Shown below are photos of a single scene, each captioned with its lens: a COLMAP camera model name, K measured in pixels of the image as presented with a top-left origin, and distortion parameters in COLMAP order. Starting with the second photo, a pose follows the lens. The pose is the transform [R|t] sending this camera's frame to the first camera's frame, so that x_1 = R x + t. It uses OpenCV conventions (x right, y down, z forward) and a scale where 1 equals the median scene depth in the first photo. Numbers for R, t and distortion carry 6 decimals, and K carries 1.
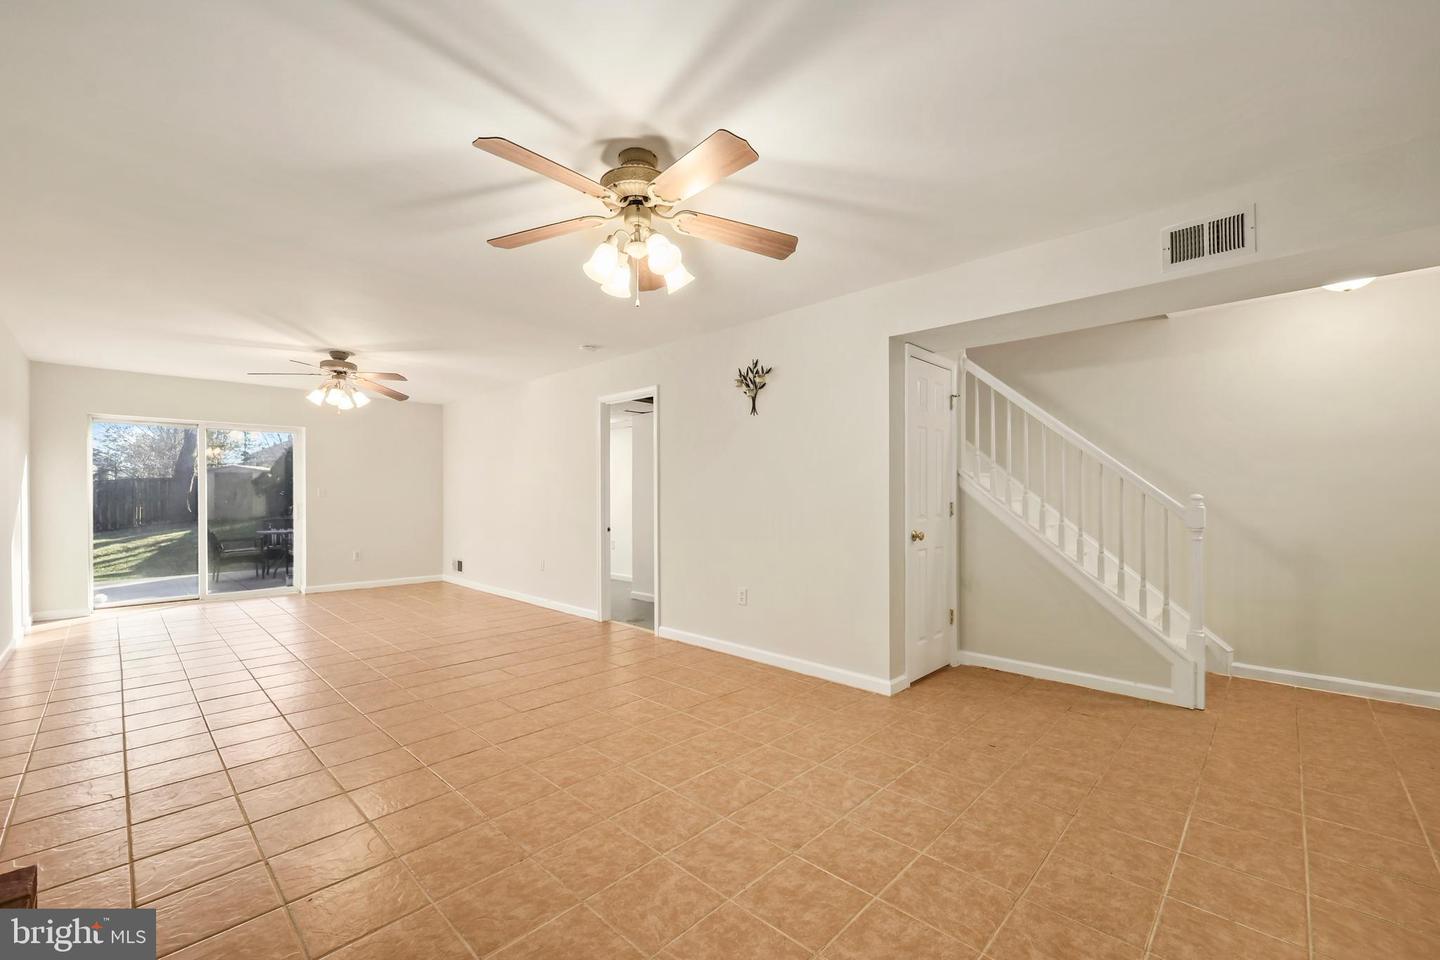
lens RADIAL K [[593.2, 0, 719.2], [0, 593.2, 496.9], [0, 0, 1]] dist [-0.000157, 0.000017]
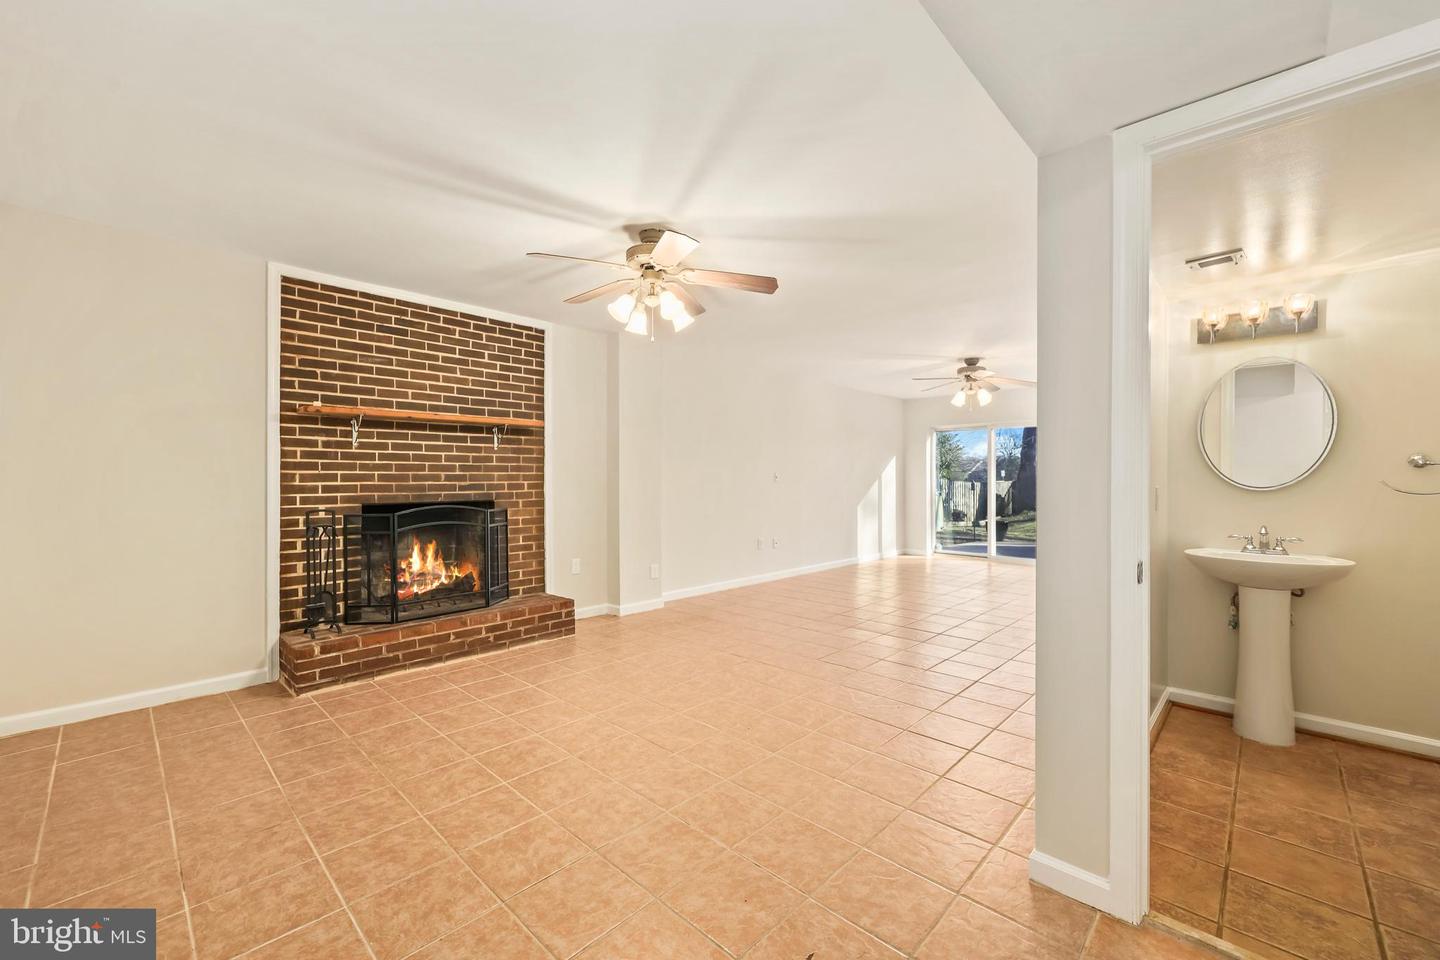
lens RADIAL K [[586.7, 0, 720.0], [0, 586.7, 480.0], [0, 0, 1]] dist [-0.002482, -0.000045]
pose [[0.000446, 0.002154, -0.999998, 1.259010], [-0.004781, 0.999986, 0.002152, -0.001898], [0.999988, 0.004780, 0.000456, 1.185667]]
